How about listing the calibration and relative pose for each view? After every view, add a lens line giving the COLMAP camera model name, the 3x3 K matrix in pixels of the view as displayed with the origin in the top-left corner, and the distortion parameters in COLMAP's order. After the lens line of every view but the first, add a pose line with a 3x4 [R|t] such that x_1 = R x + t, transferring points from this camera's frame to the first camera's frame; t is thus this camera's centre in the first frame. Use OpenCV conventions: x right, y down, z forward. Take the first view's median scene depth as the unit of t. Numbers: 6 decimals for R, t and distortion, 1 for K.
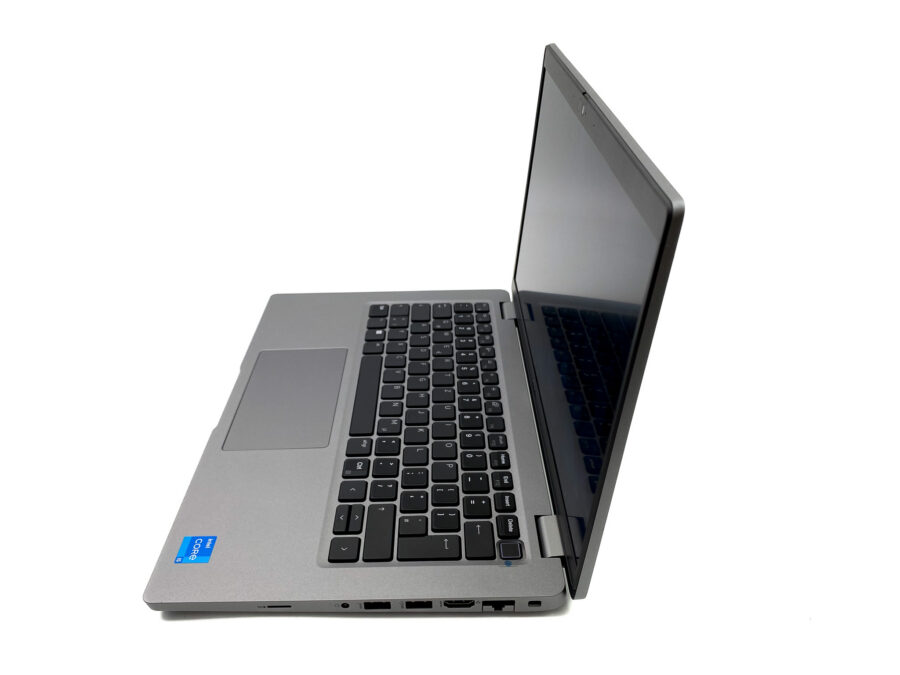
lens RADIAL K [[684.5, 0, 450.0], [0, 684.5, 337.5], [0, 0, 1]] dist [0.057007, -0.130135]
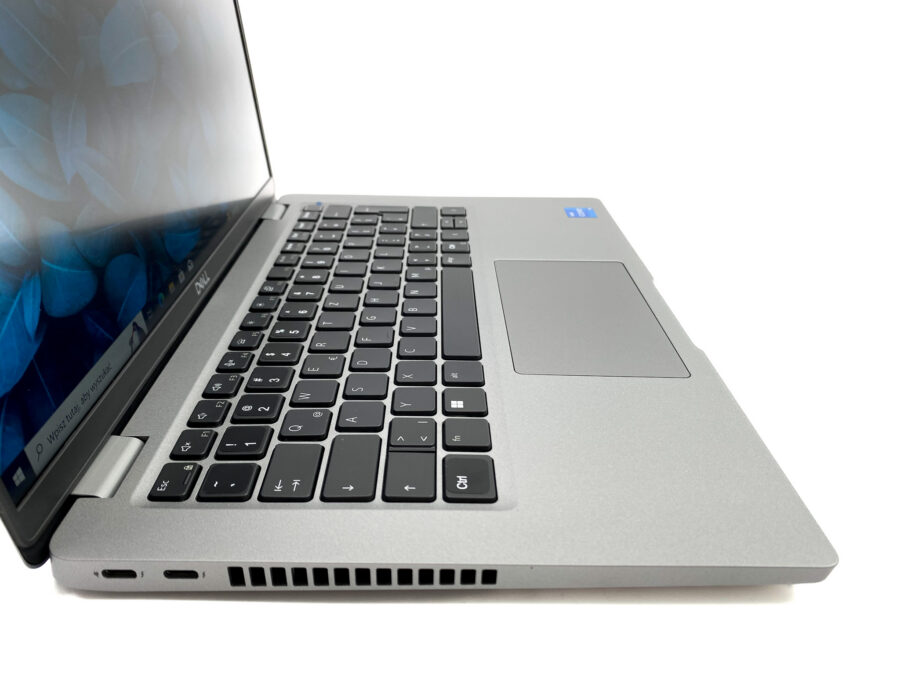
lens RADIAL K [[699.5, 0, 448.0], [0, 699.5, 305.9], [0, 0, 1]] dist [-0.001660, -0.010806]
pose [[-0.999955, -0.006034, 0.007339, -0.149178], [0.003114, 0.521638, 0.853161, -0.614482], [-0.008977, 0.853146, -0.521595, 1.721526]]
